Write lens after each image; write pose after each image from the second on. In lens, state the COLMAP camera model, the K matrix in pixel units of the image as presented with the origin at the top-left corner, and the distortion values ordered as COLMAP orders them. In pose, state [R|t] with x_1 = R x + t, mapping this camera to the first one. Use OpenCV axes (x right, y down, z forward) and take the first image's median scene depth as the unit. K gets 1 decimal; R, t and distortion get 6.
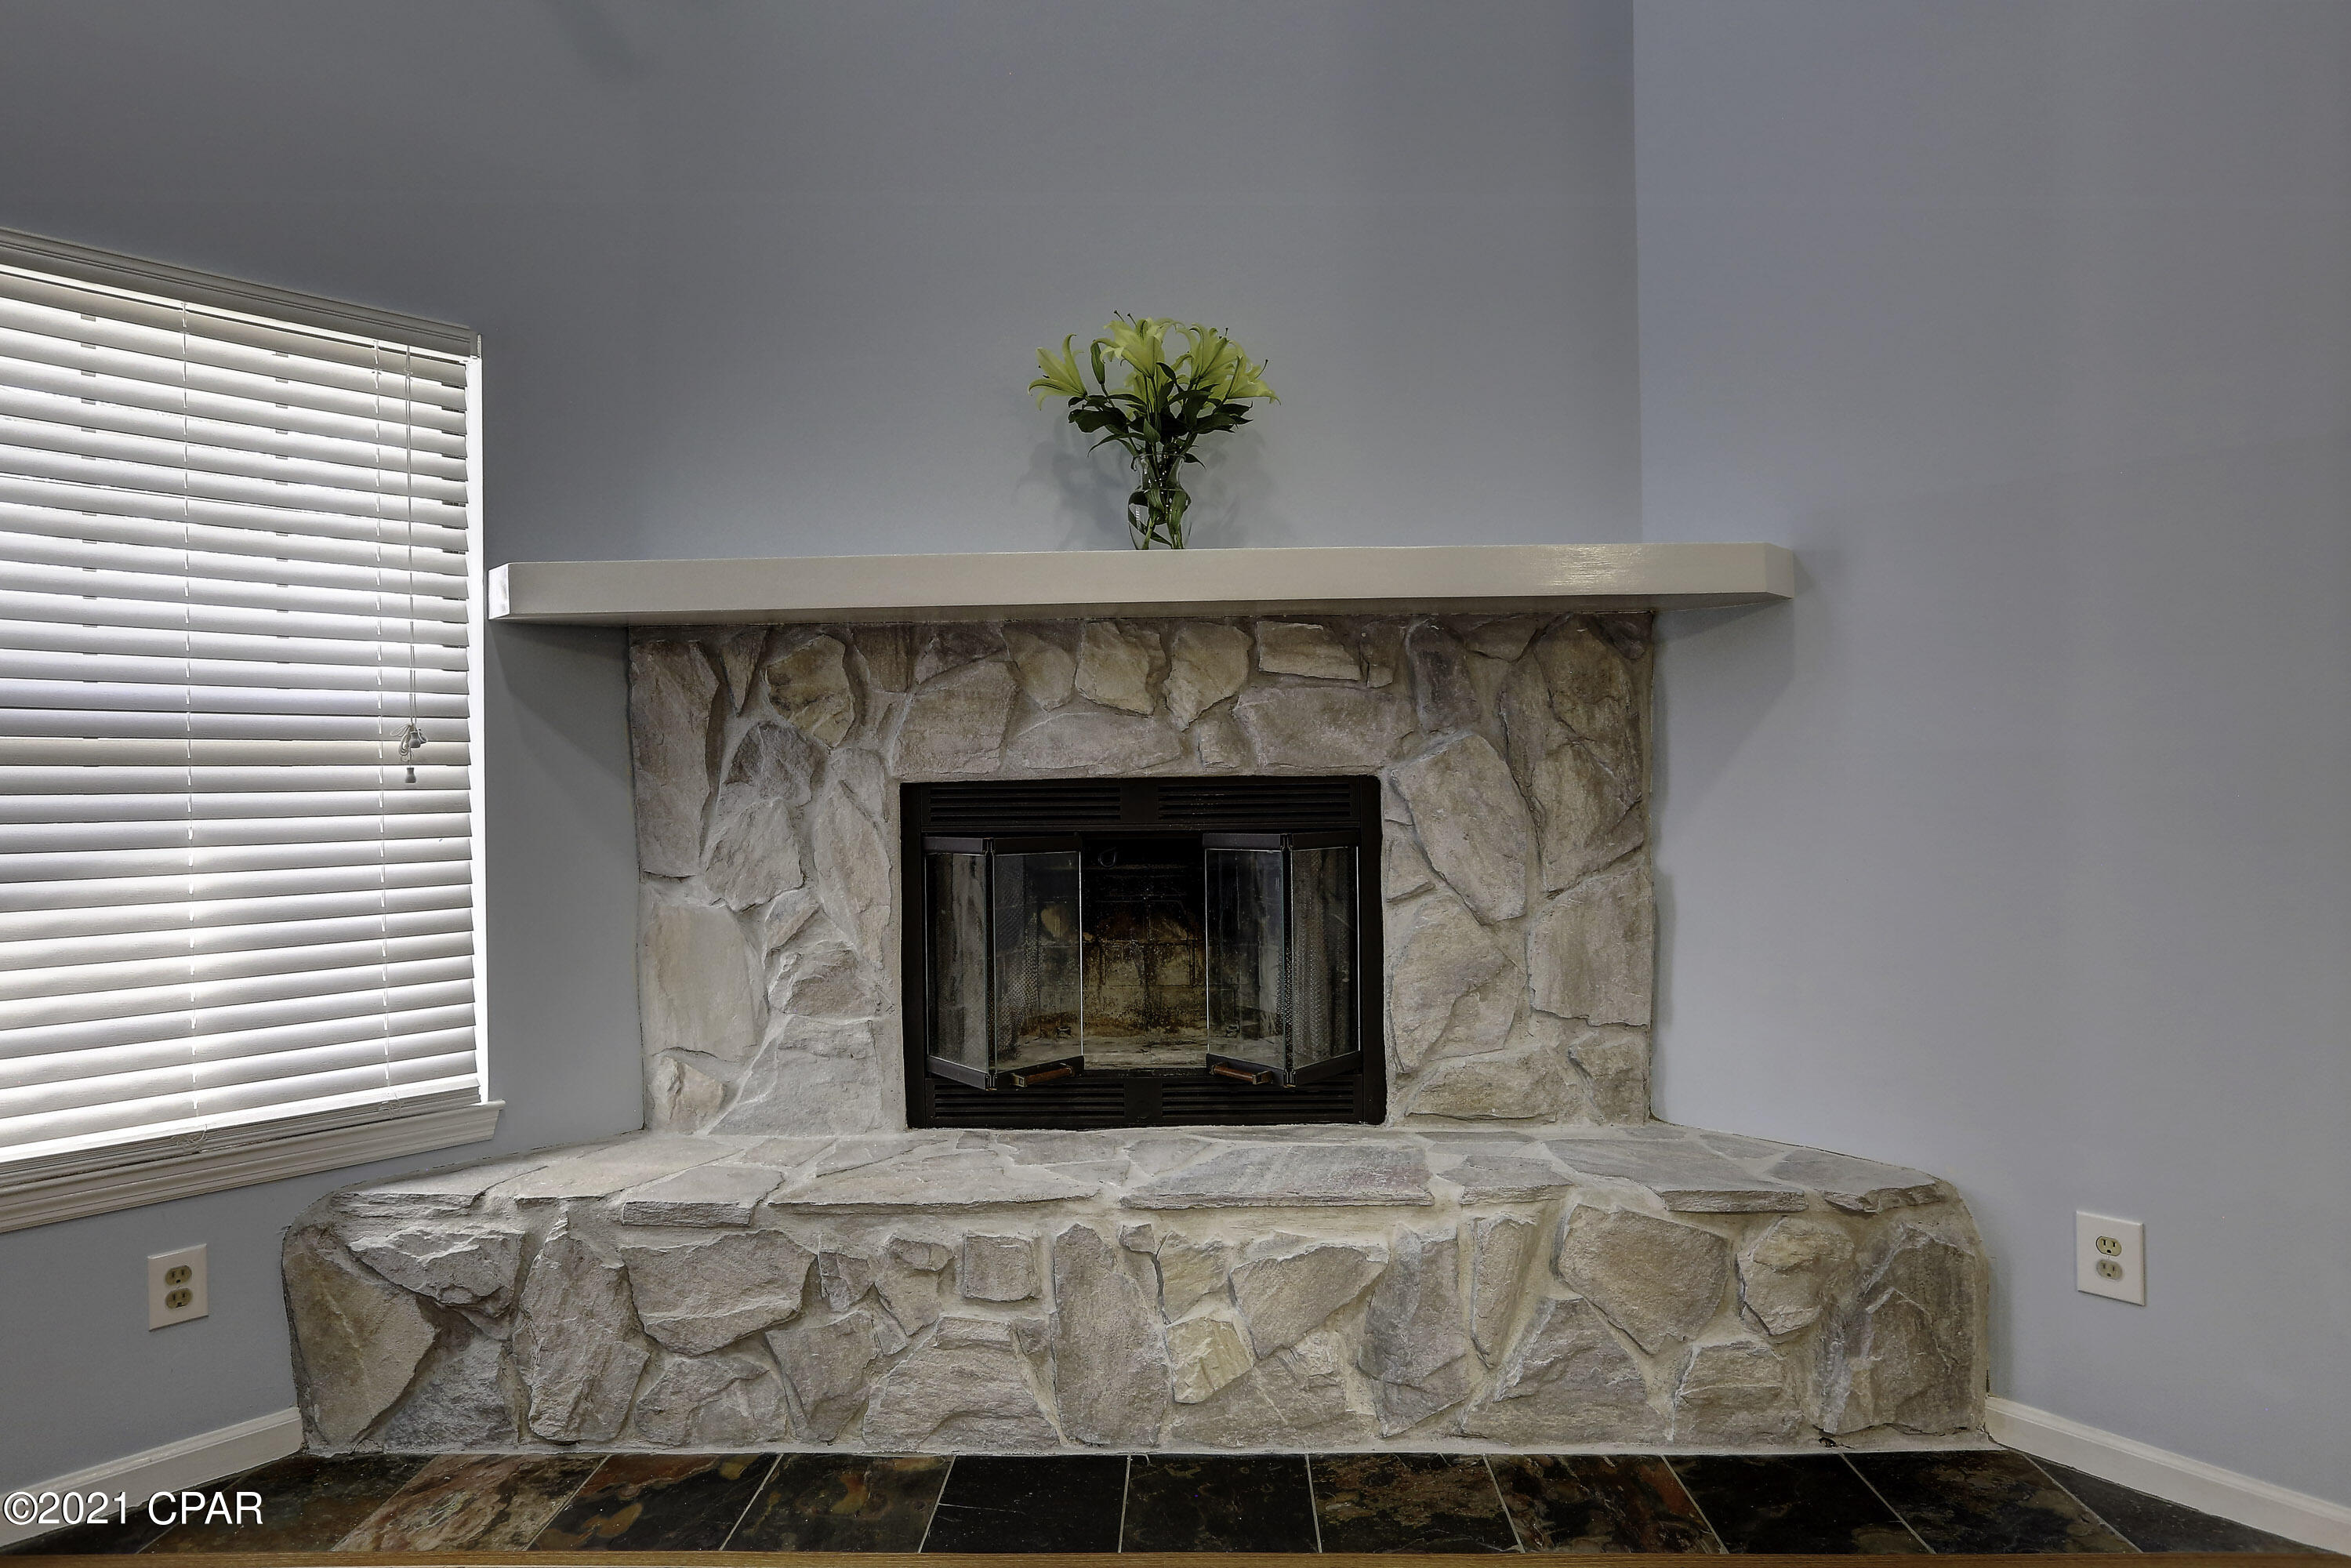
lens RADIAL K [[1250.8, 0, 1200.8], [0, 1250.8, 798.3], [0, 0, 1]] dist [-0.033108, 0.012697]
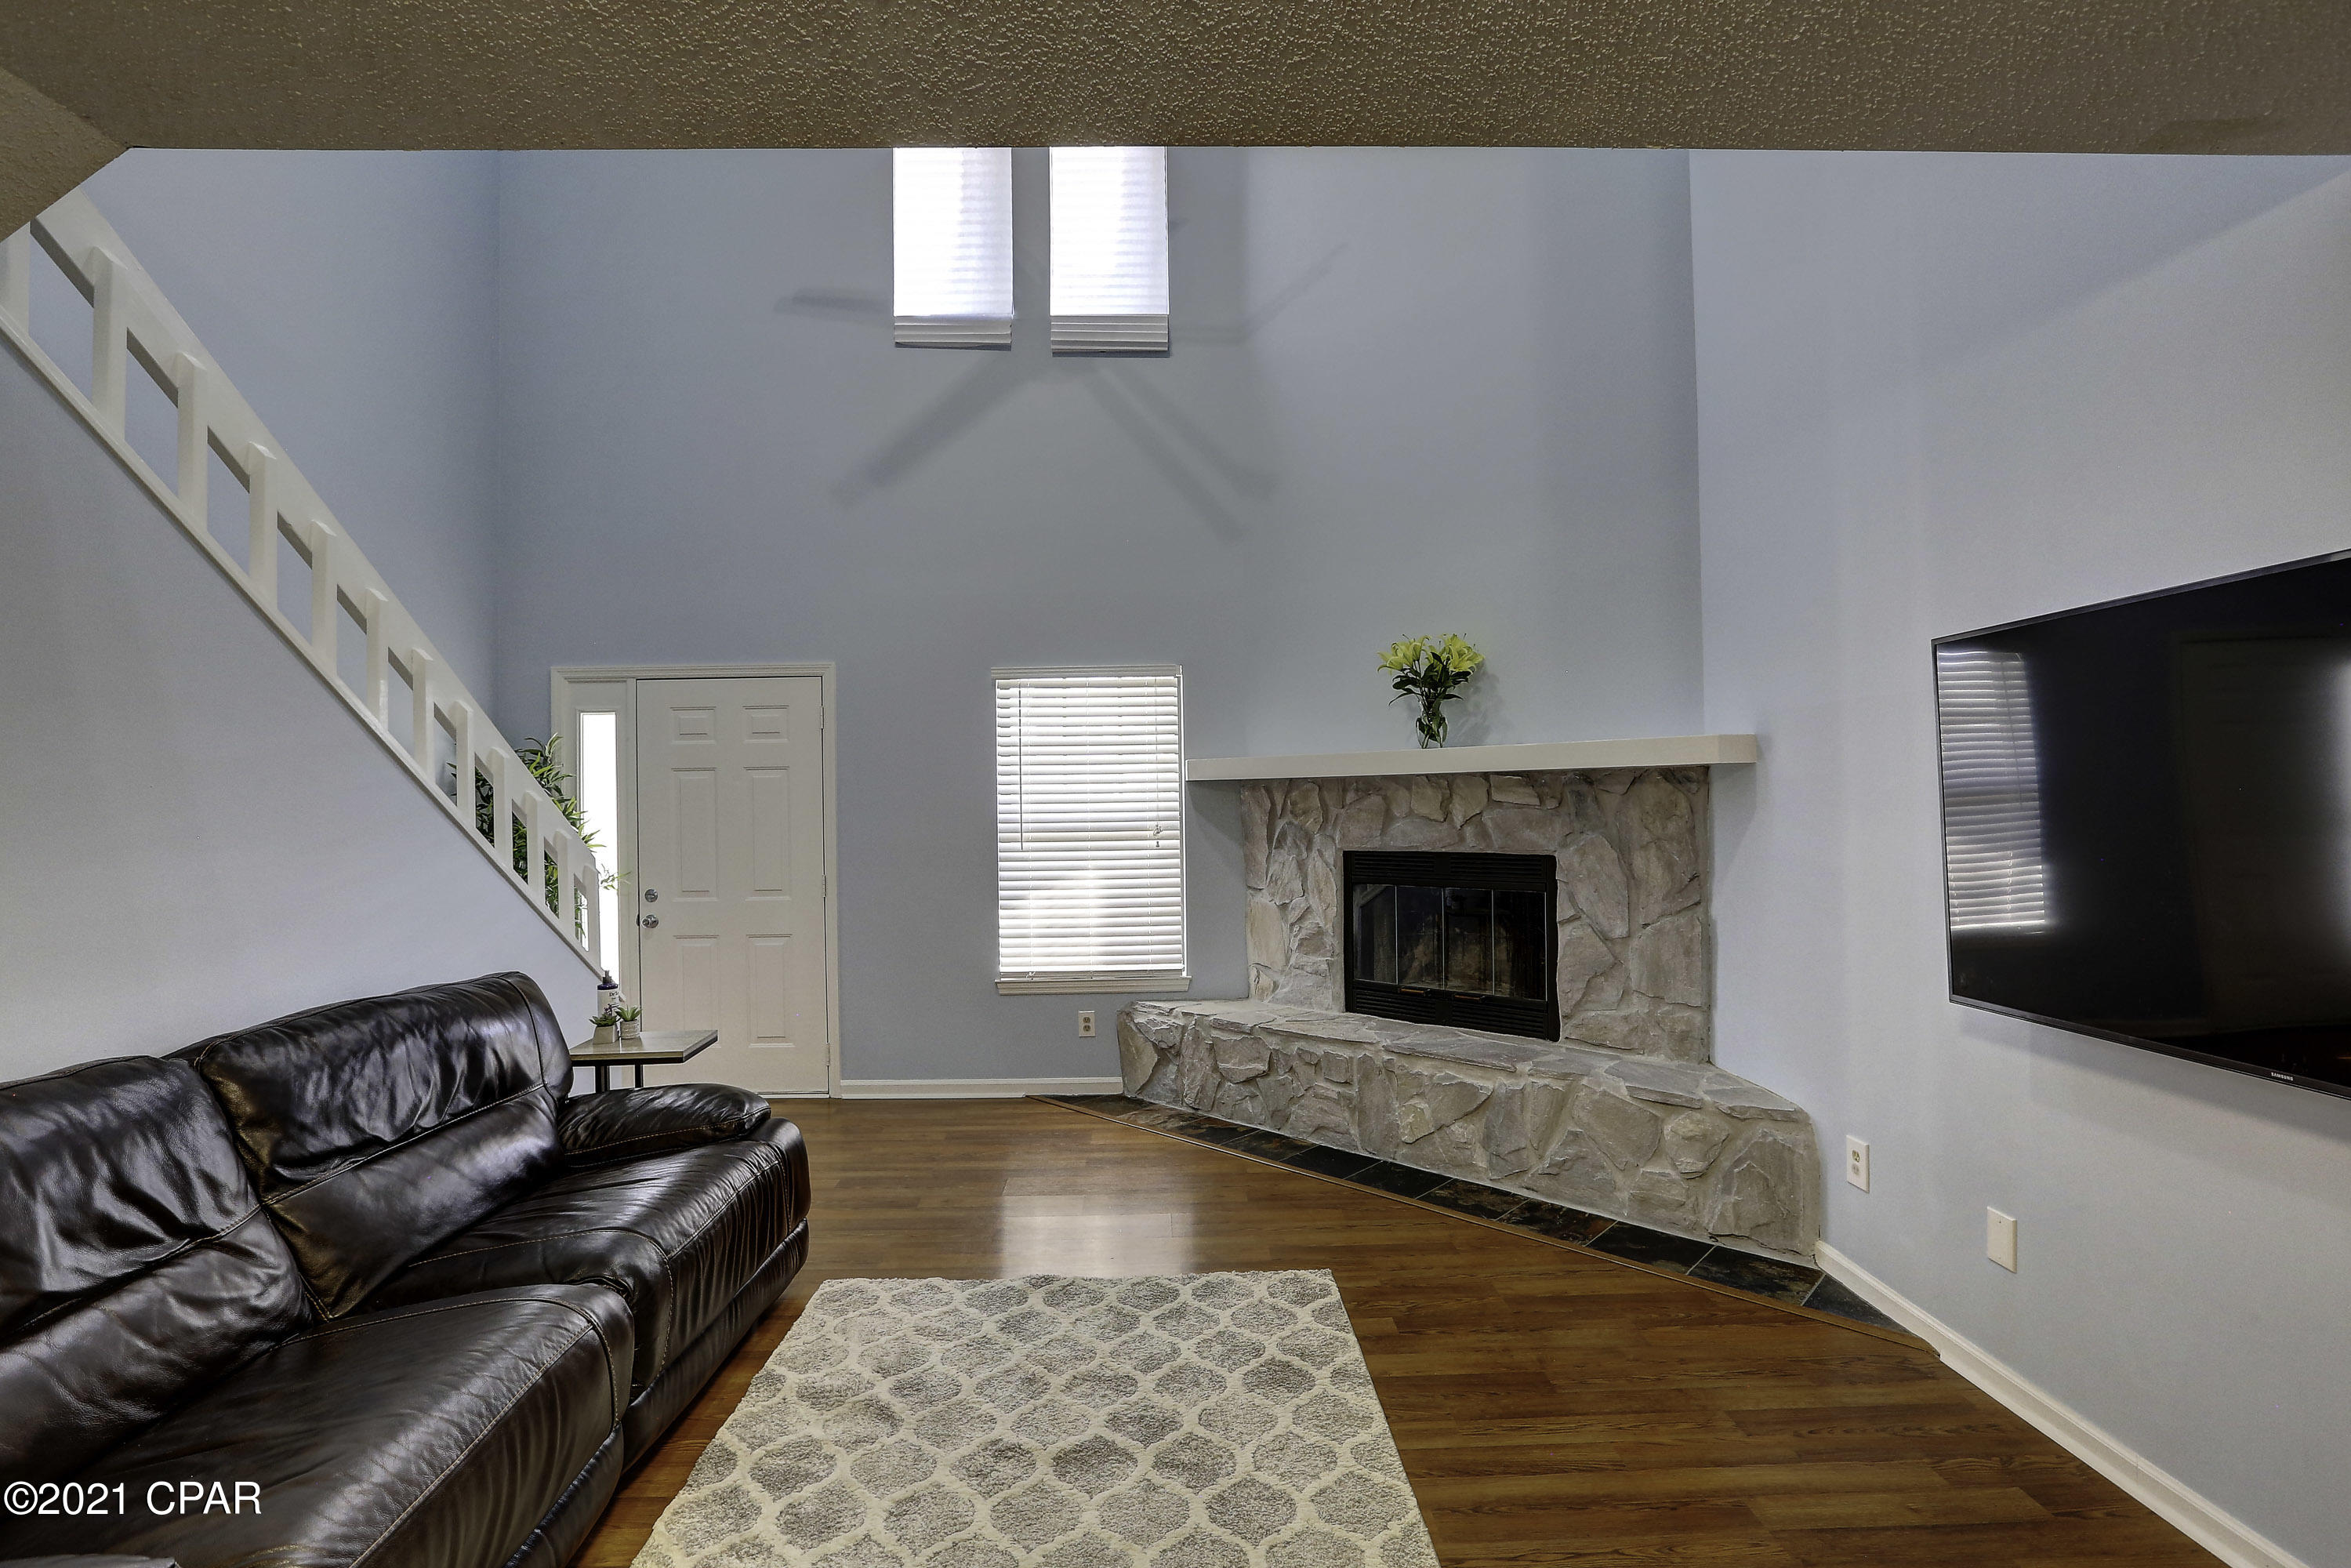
lens RADIAL K [[1076.6, 0, 1174.4], [0, 1076.6, 784.0], [0, 0, 1]] dist [-0.020527, 0.003041]
pose [[0.738381, -0.008938, -0.674325, 0.915699], [0.001896, 0.999936, -0.011179, -0.122733], [0.674382, 0.006976, 0.738350, -0.650286]]
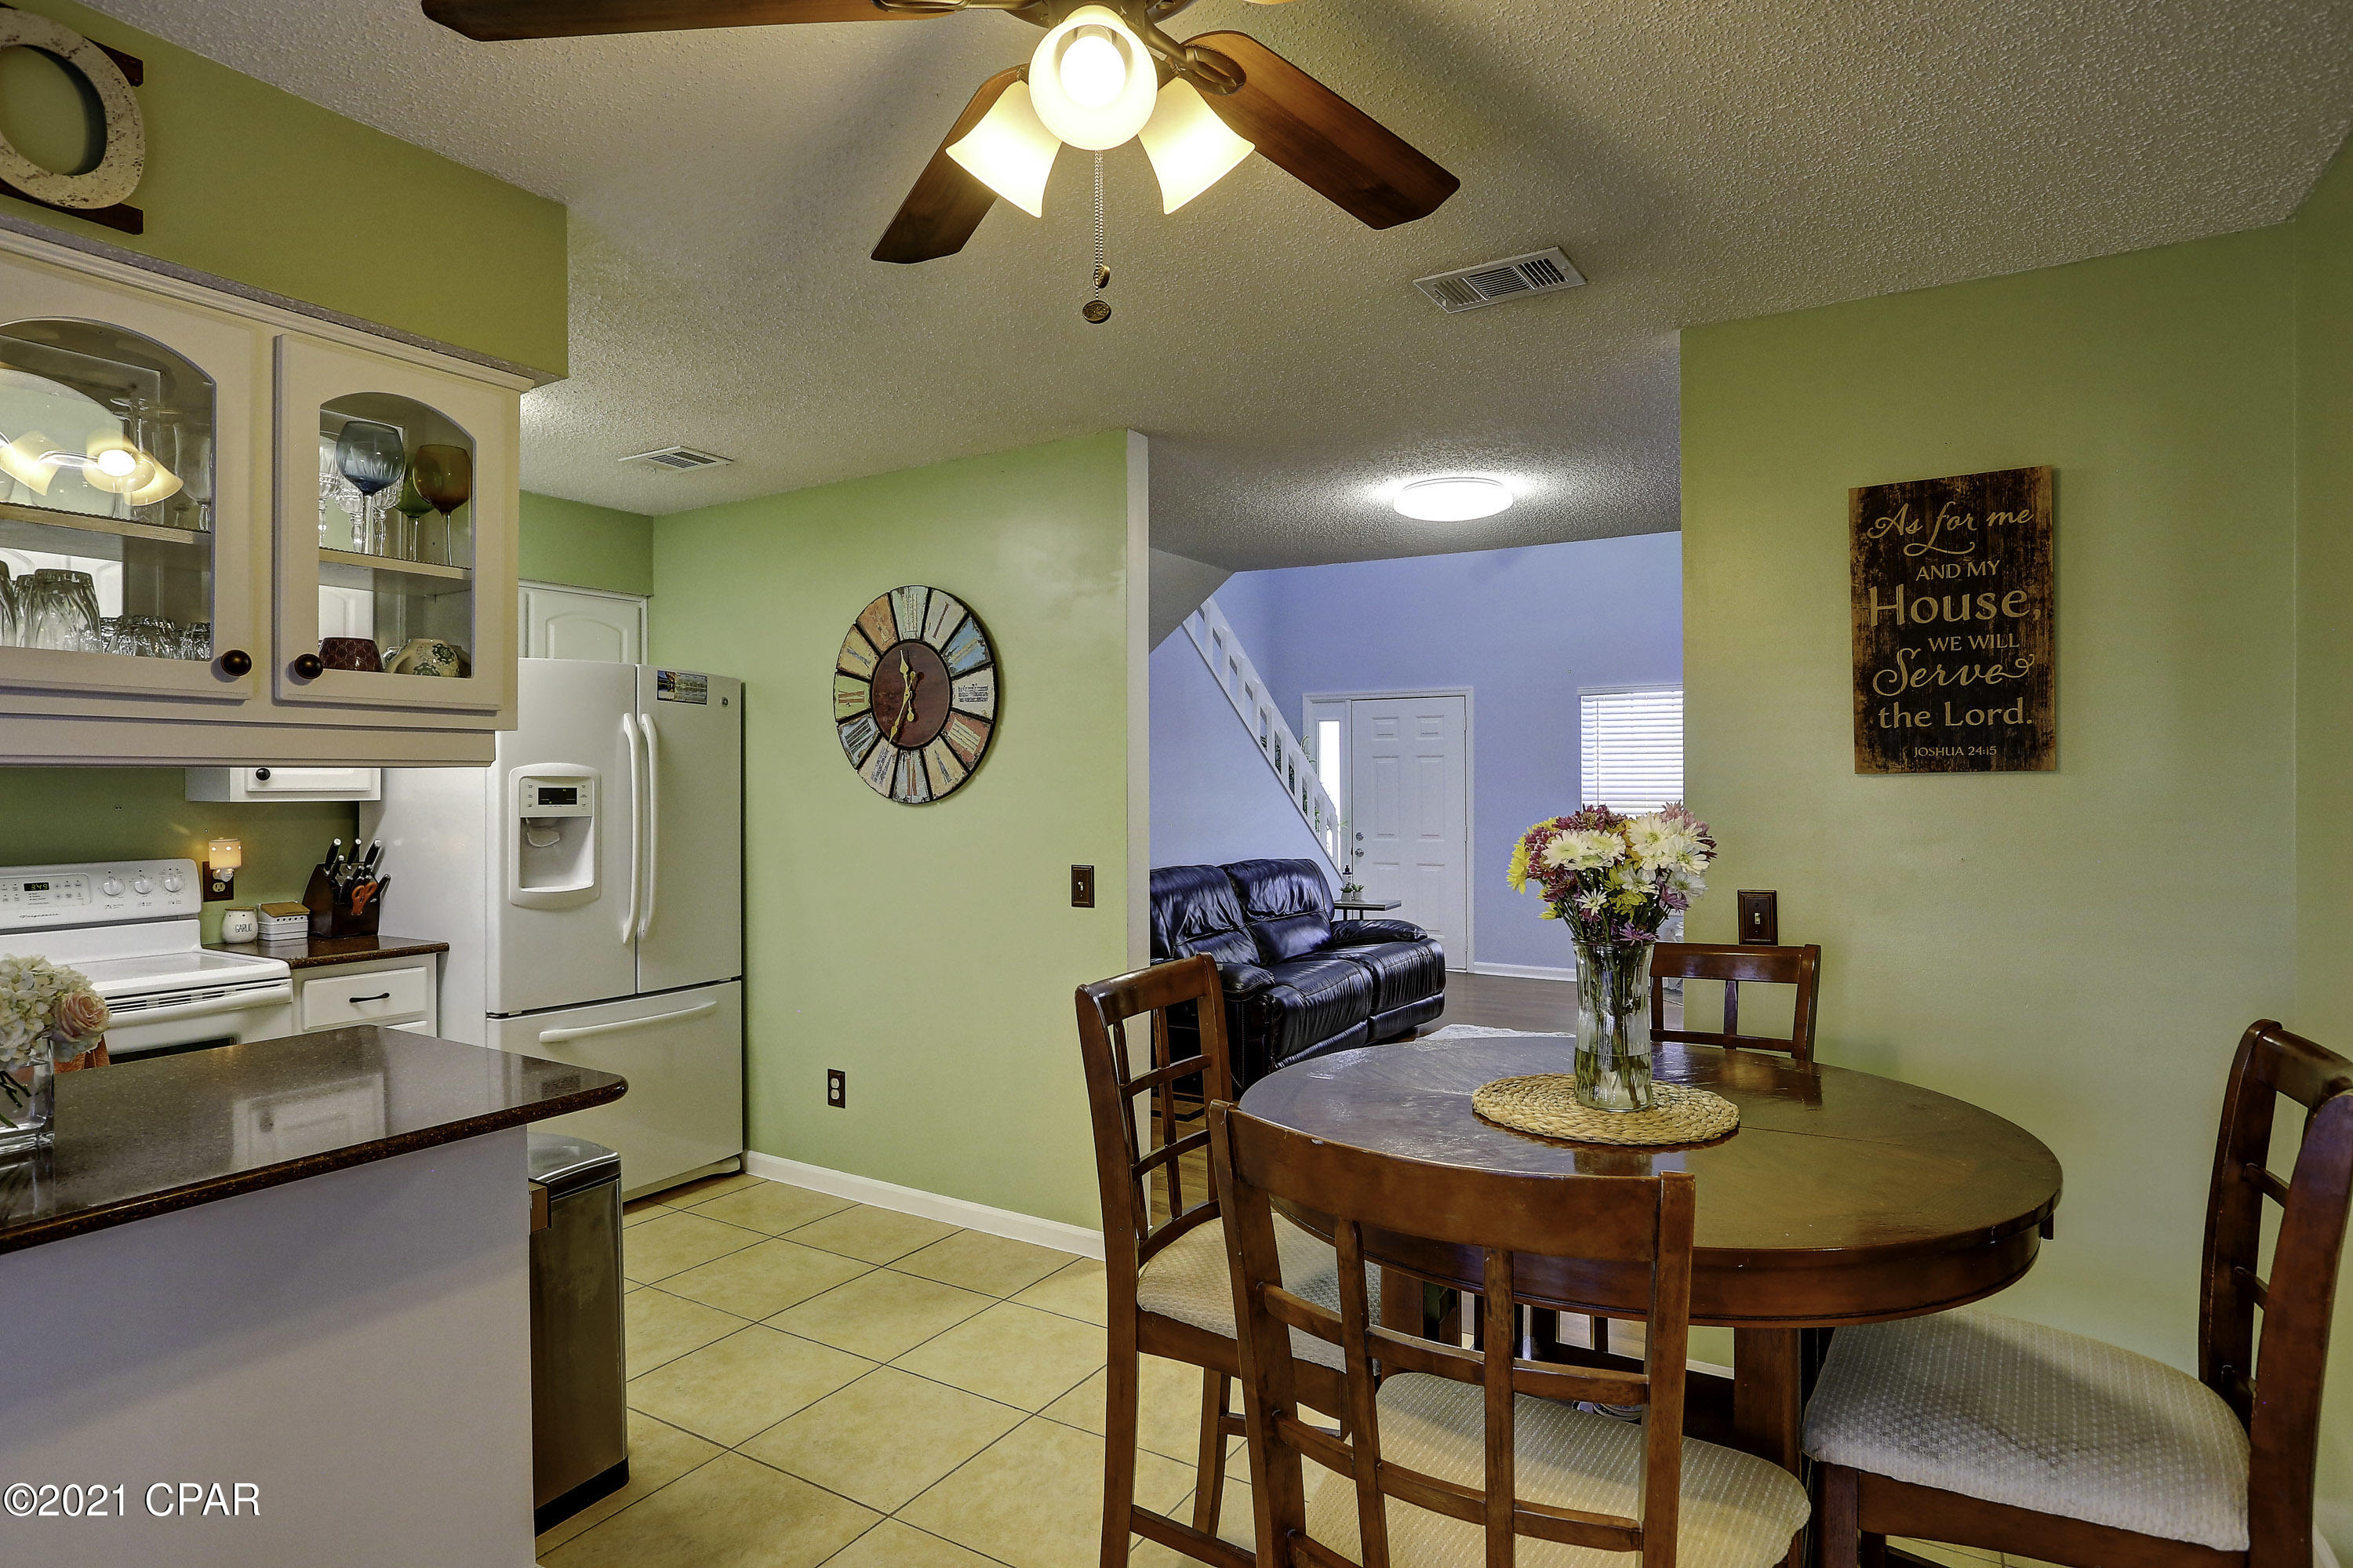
lens RADIAL K [[1251.9, 0, 1179.9], [0, 1251.9, 783.1], [0, 0, 1]] dist [-0.033108, 0.012697]
pose [[0.265744, 0.009751, -0.963994, 2.994176], [-0.011913, 0.999906, 0.006830, -0.115953], [0.963970, 0.009669, 0.265835, -1.686607]]
